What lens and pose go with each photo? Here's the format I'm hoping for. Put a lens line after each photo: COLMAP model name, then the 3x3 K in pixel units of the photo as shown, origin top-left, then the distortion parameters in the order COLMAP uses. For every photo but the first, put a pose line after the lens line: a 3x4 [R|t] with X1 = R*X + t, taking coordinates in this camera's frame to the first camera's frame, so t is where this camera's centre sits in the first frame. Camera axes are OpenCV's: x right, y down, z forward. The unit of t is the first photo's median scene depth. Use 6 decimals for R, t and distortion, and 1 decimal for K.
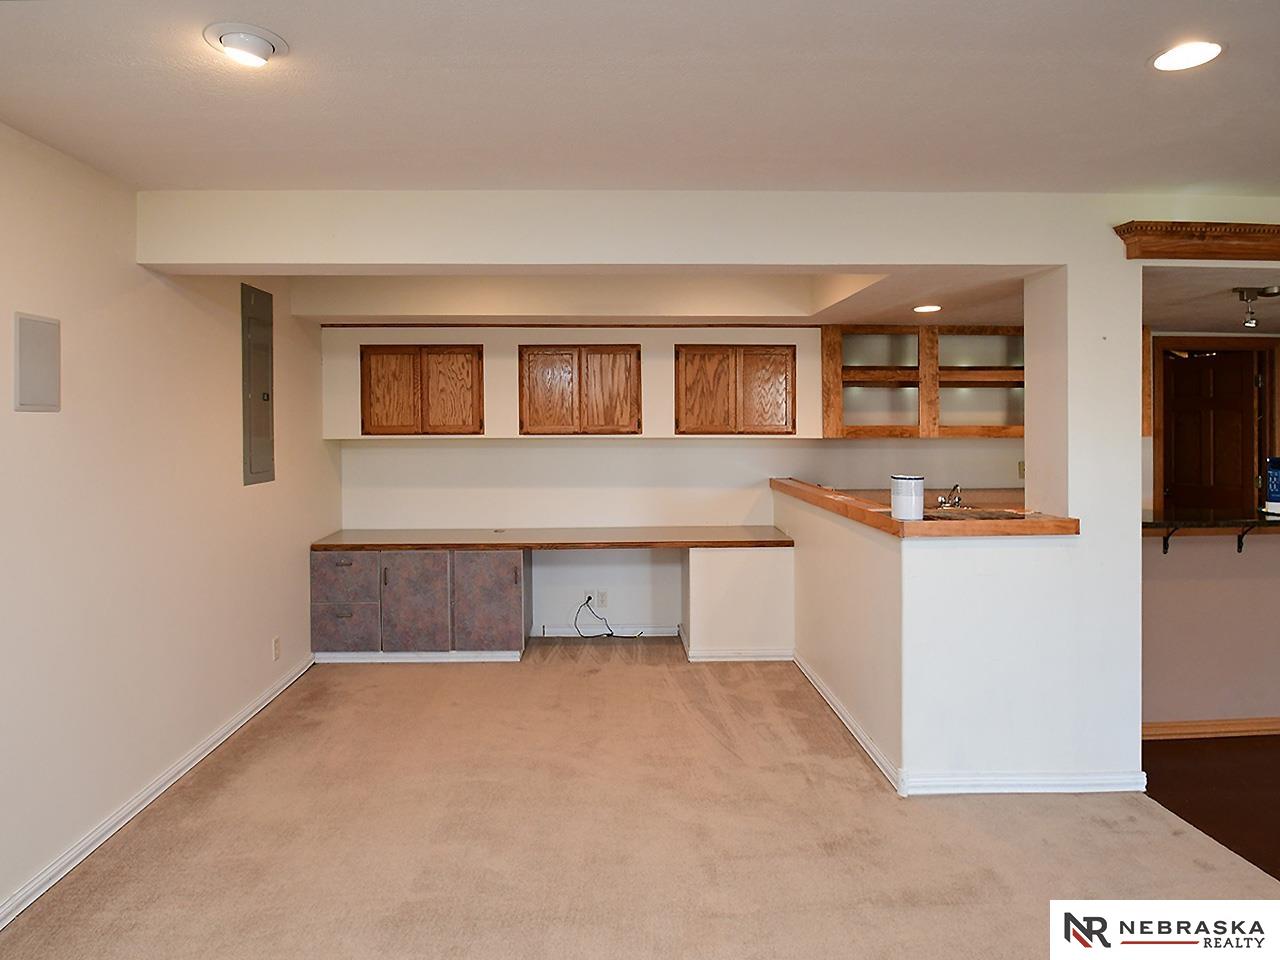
lens RADIAL K [[704.4, 0, 632.6], [0, 704.4, 419.4], [0, 0, 1]] dist [-0.007276, -0.001581]
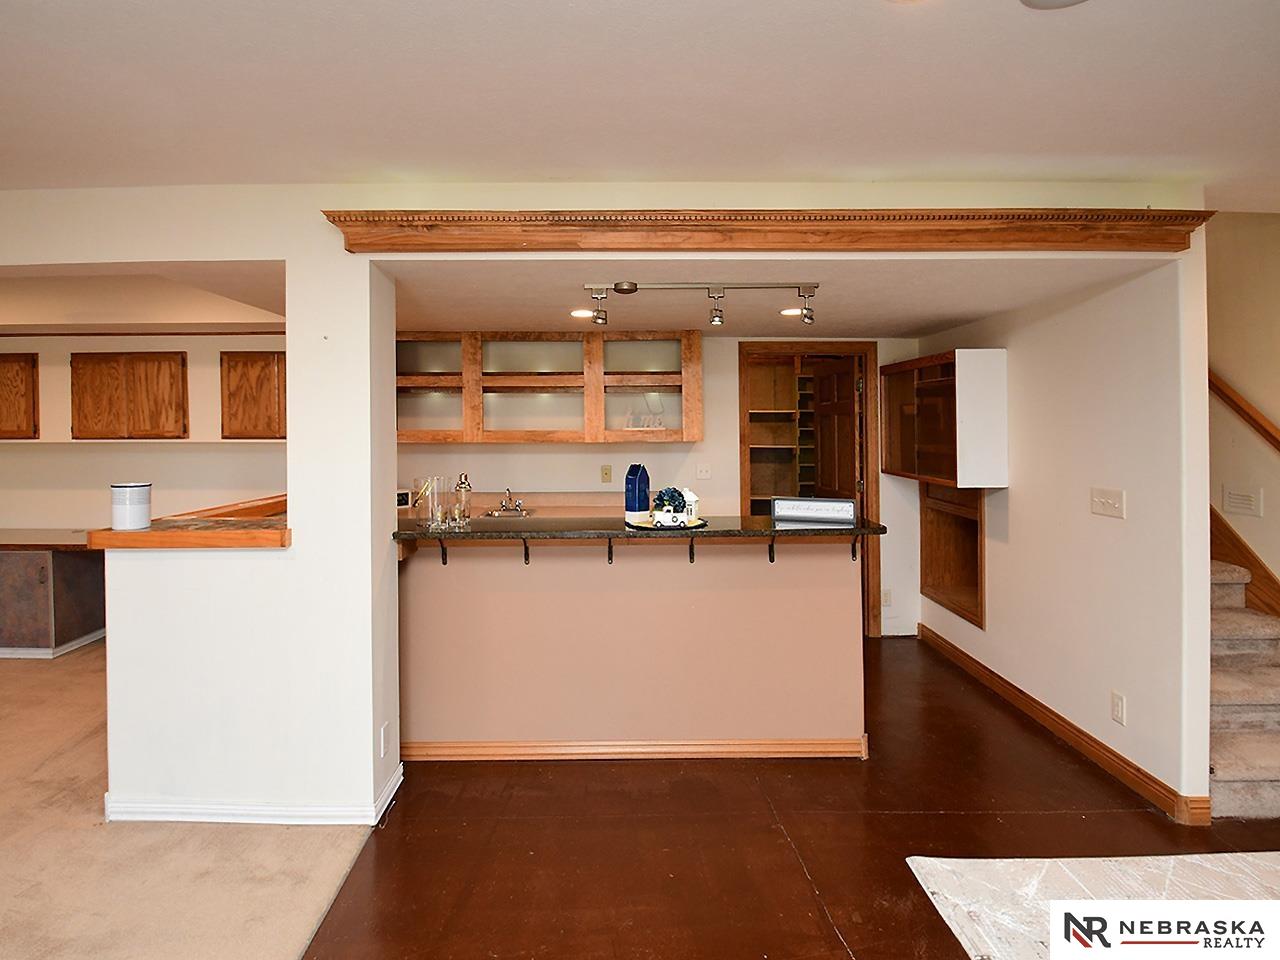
lens RADIAL K [[625.4, 0, 615.8], [0, 625.4, 417.8], [0, 0, 1]] dist [0.000393, -0.009256]
pose [[0.999142, -0.001569, -0.041387, 0.677375], [0.001134, 0.999944, -0.010548, 0.000549], [0.041402, 0.010492, 0.999088, 0.114350]]
